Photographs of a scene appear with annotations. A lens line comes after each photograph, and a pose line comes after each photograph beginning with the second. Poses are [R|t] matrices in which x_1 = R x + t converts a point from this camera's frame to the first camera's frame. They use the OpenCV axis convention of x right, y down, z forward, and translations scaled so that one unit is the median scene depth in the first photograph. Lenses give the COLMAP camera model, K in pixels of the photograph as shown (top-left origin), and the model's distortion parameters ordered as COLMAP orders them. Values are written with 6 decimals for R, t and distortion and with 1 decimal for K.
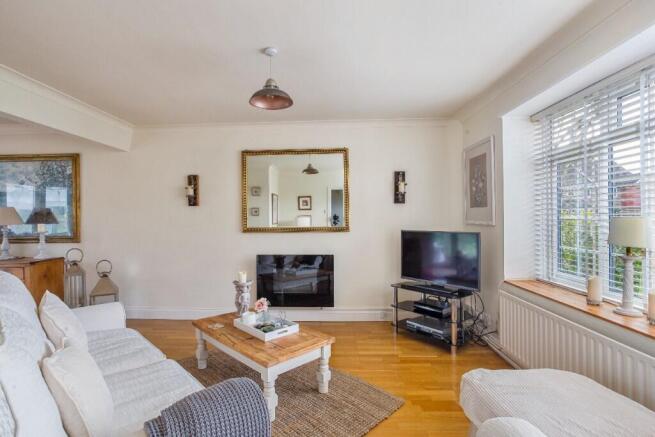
lens RADIAL K [[320.6, 0, 328.1], [0, 320.6, 213.3], [0, 0, 1]] dist [-0.017640, 0.001323]
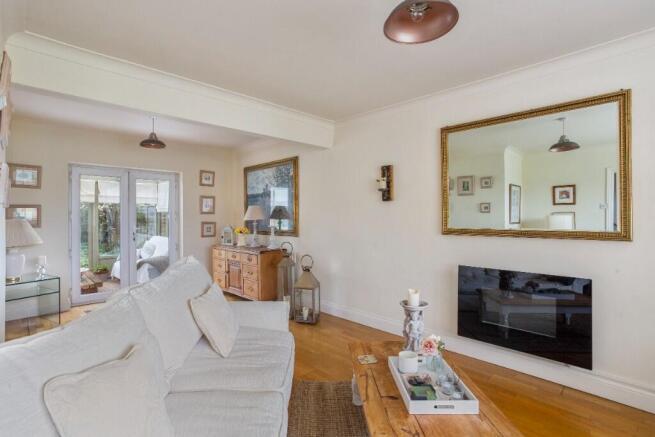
lens RADIAL K [[320.6, 0, 328.1], [0, 320.6, 213.3], [0, 0, 1]] dist [-0.017640, 0.001323]
pose [[0.719439, 0.002827, -0.694550, 0.069431], [0.002539, 0.999974, 0.006700, 0.003528], [0.694551, -0.006584, 0.719413, 0.262065]]
